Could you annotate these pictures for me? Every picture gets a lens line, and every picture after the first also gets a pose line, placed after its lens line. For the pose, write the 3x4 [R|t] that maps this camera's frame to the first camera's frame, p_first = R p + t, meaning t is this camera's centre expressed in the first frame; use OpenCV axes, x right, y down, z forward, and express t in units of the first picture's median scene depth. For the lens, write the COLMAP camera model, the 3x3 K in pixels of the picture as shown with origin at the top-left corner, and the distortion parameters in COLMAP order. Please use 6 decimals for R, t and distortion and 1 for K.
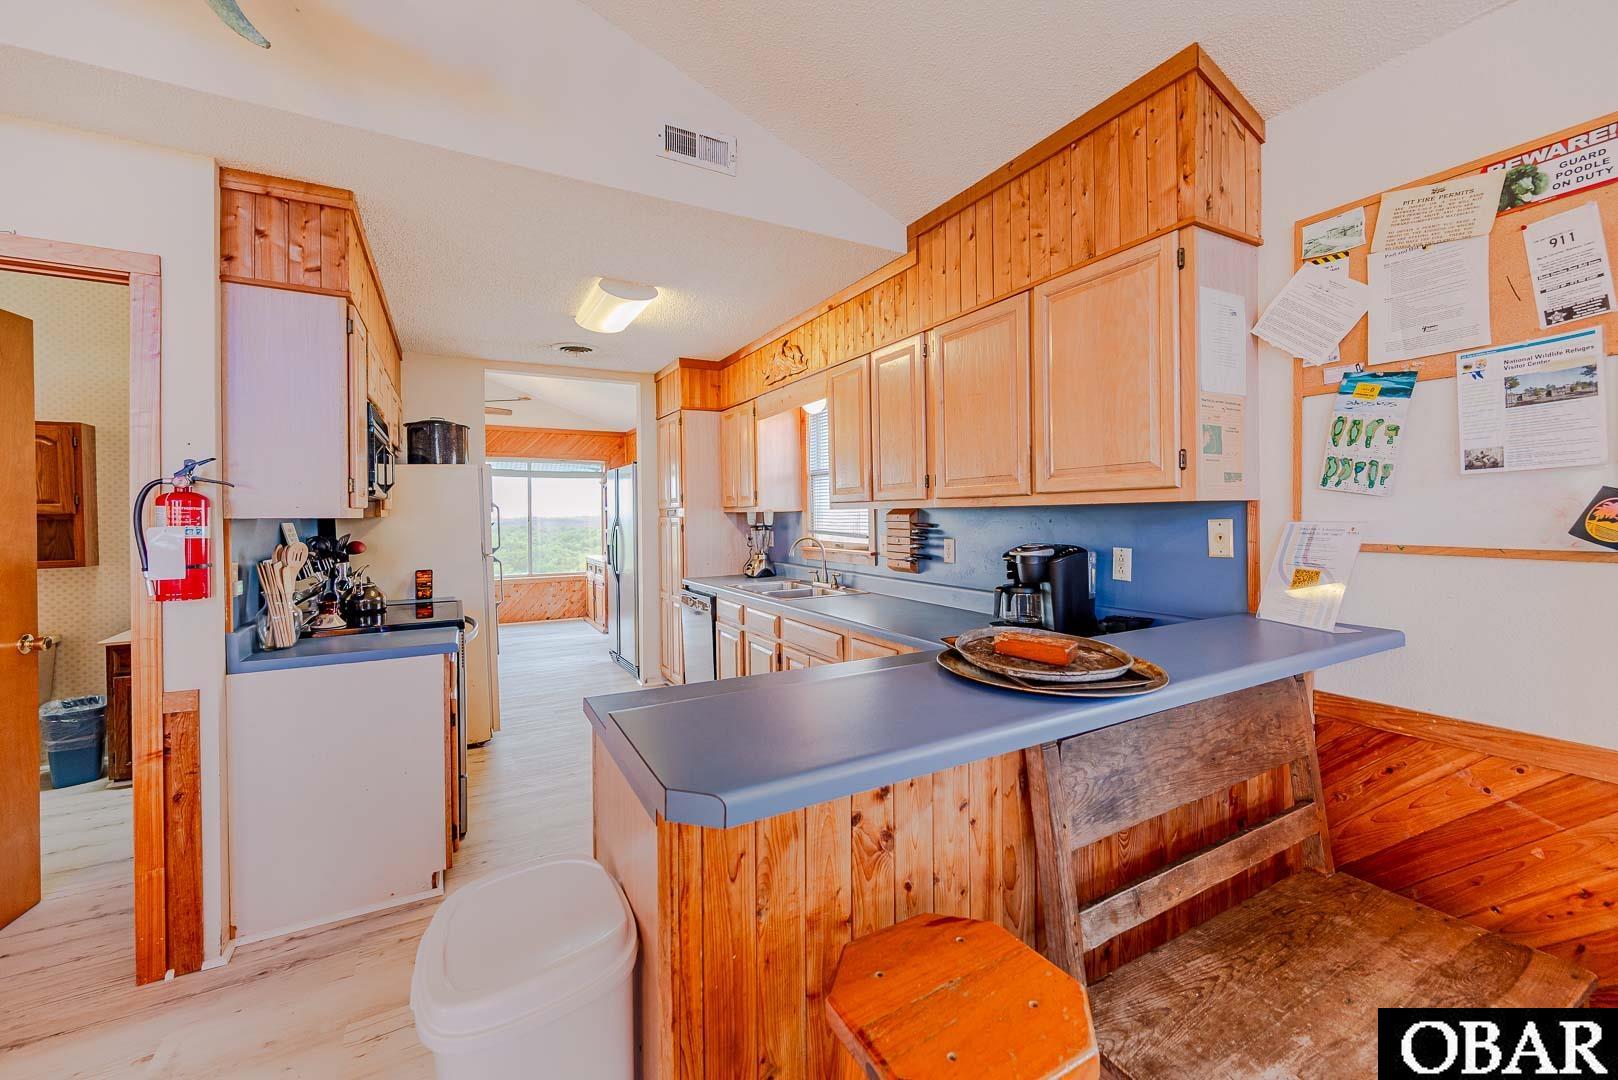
lens RADIAL K [[634.7, 0, 806.0], [0, 634.7, 524.4], [0, 0, 1]] dist [-0.000034, 0.000006]
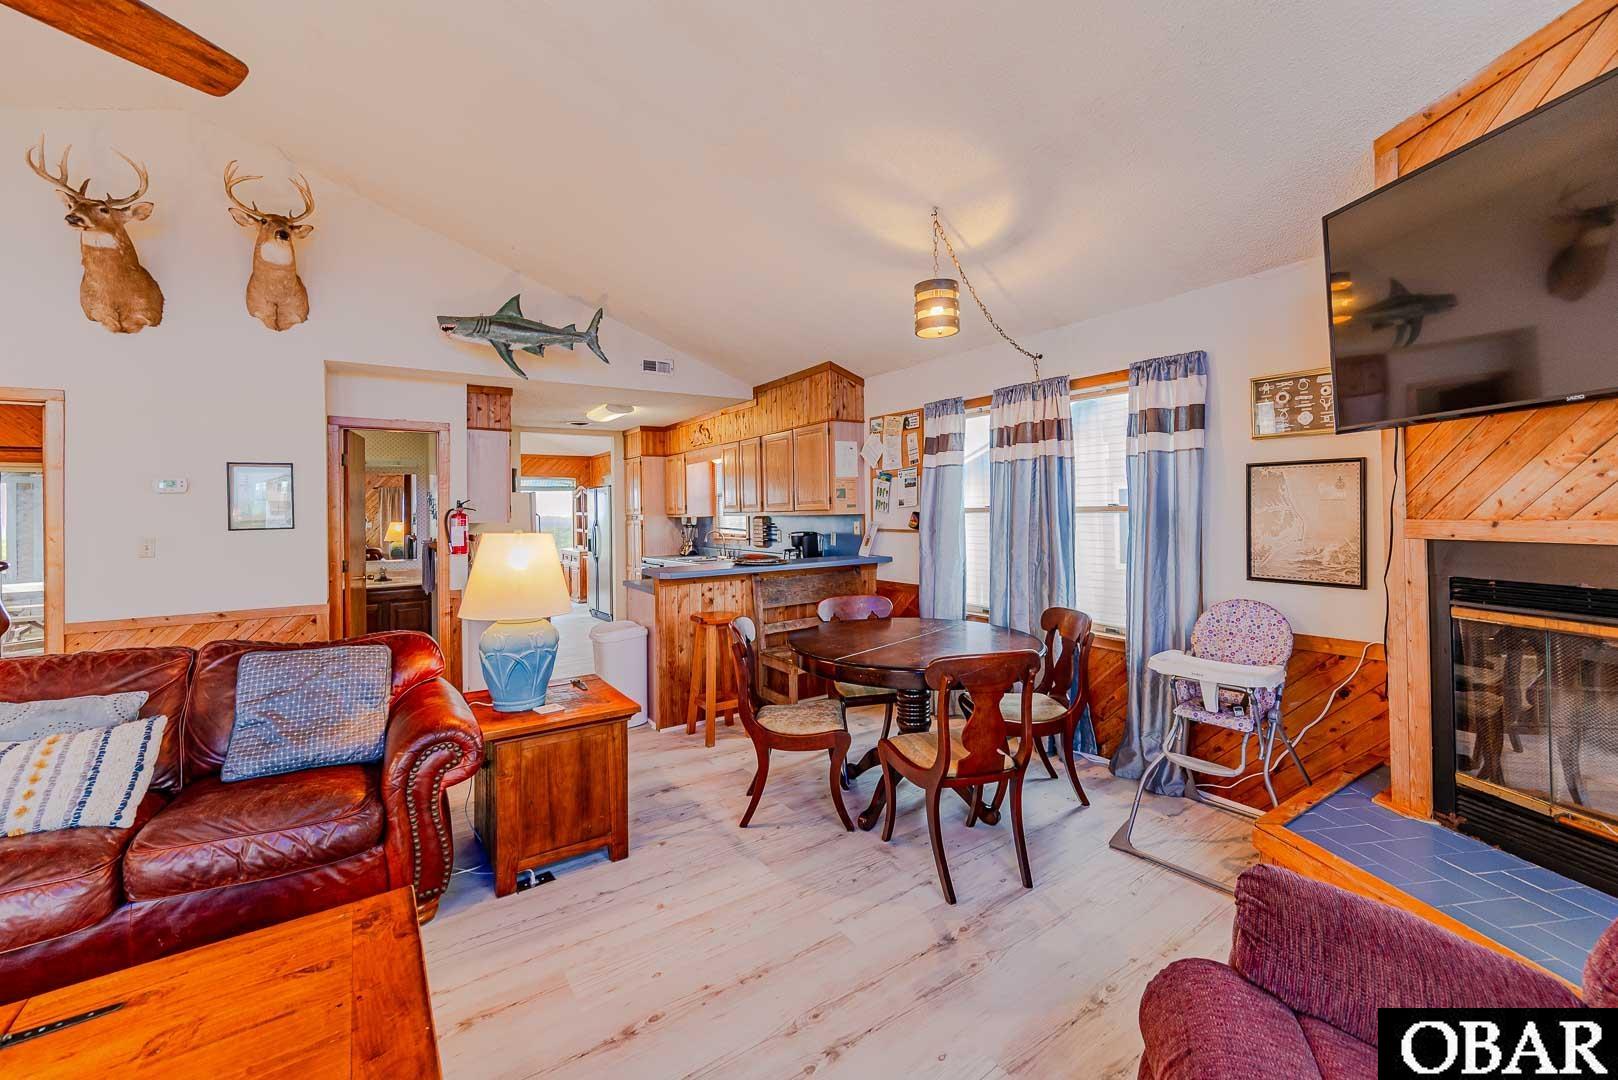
lens RADIAL K [[634.7, 0, 815.4], [0, 634.7, 518.7], [0, 0, 1]] dist [-0.000034, 0.000006]
pose [[0.994529, -0.005570, 0.104316, 0.104757], [0.006642, 0.999929, -0.009929, 0.004704], [-0.104254, 0.010568, 0.994495, -0.876638]]
